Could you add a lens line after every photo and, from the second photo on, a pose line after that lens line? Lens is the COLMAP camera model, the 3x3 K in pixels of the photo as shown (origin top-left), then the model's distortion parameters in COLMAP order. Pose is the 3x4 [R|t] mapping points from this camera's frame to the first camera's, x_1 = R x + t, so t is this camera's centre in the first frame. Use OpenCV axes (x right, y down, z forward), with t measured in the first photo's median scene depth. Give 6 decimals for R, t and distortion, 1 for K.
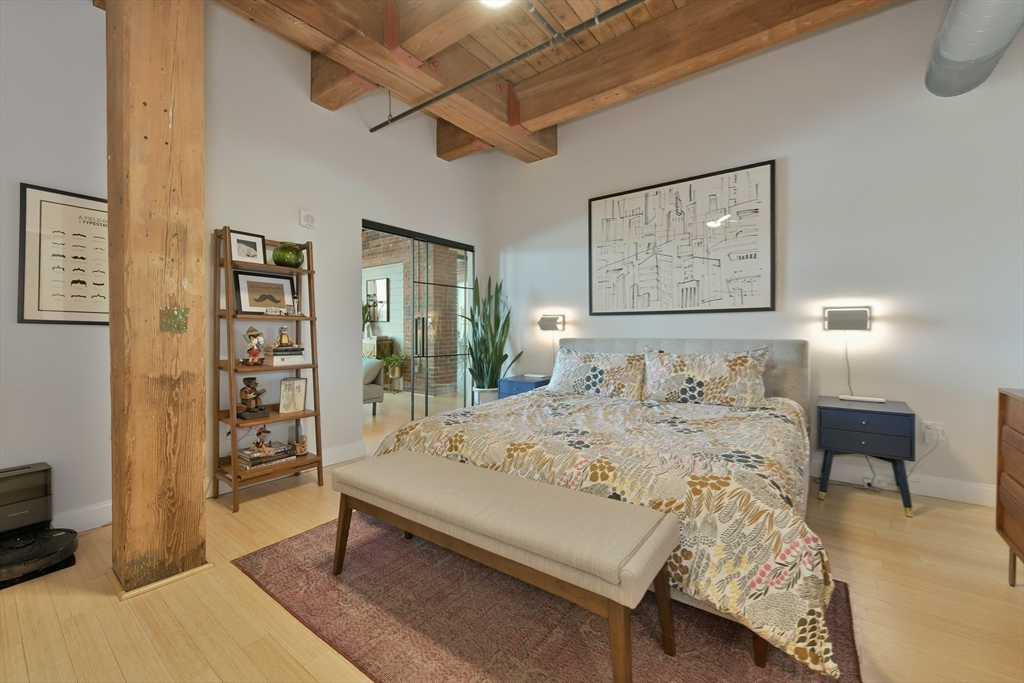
lens RADIAL K [[416.0, 0, 530.4], [0, 416.0, 331.7], [0, 0, 1]] dist [0.000092, 0.001028]
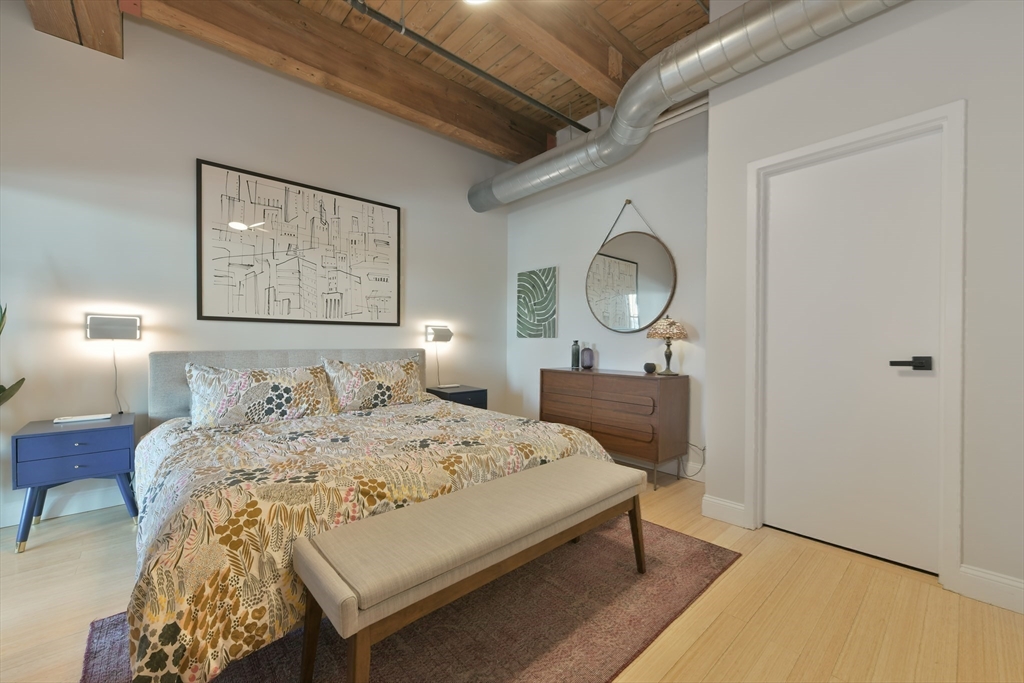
lens RADIAL K [[416.0, 0, 500.6], [0, 416.0, 341.8], [0, 0, 1]] dist [0.000092, 0.001028]
pose [[0.206484, 0.005769, 0.978433, -0.584179], [-0.000993, 0.999983, -0.005687, 0.004638], [-0.978449, 0.000202, 0.206487, 0.428620]]
